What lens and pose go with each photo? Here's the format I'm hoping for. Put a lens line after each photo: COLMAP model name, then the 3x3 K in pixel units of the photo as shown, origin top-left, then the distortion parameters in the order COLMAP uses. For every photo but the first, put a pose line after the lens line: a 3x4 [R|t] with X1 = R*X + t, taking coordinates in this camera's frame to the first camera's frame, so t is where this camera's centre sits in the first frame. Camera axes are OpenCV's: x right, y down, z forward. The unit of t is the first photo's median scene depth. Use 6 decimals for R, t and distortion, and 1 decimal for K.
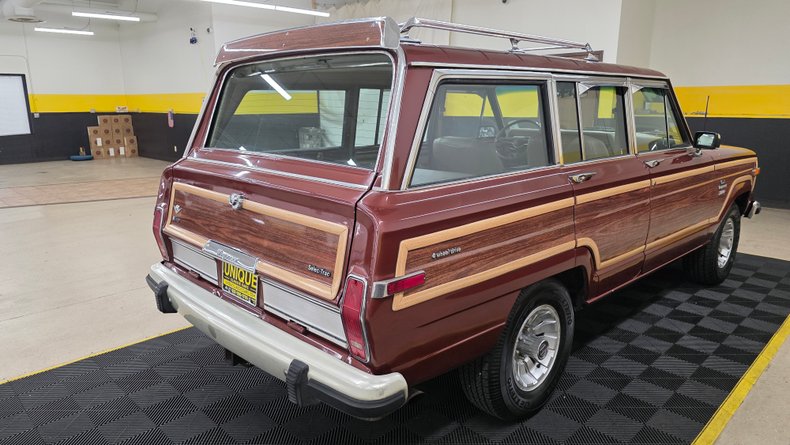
lens RADIAL K [[536.8, 0, 398.0], [0, 536.8, 224.2], [0, 0, 1]] dist [0.075990, -0.076002]
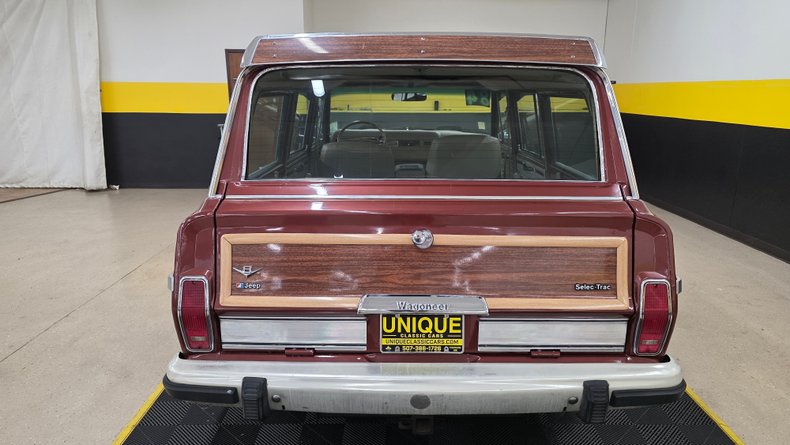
lens RADIAL K [[536.8, 0, 398.0], [0, 536.8, 224.2], [0, 0, 1]] dist [0.075990, -0.076002]
pose [[0.697428, -0.164162, 0.697600, -0.930410], [0.151316, 0.985197, 0.080561, -0.141885], [-0.700498, 0.049373, 0.711944, 0.450860]]
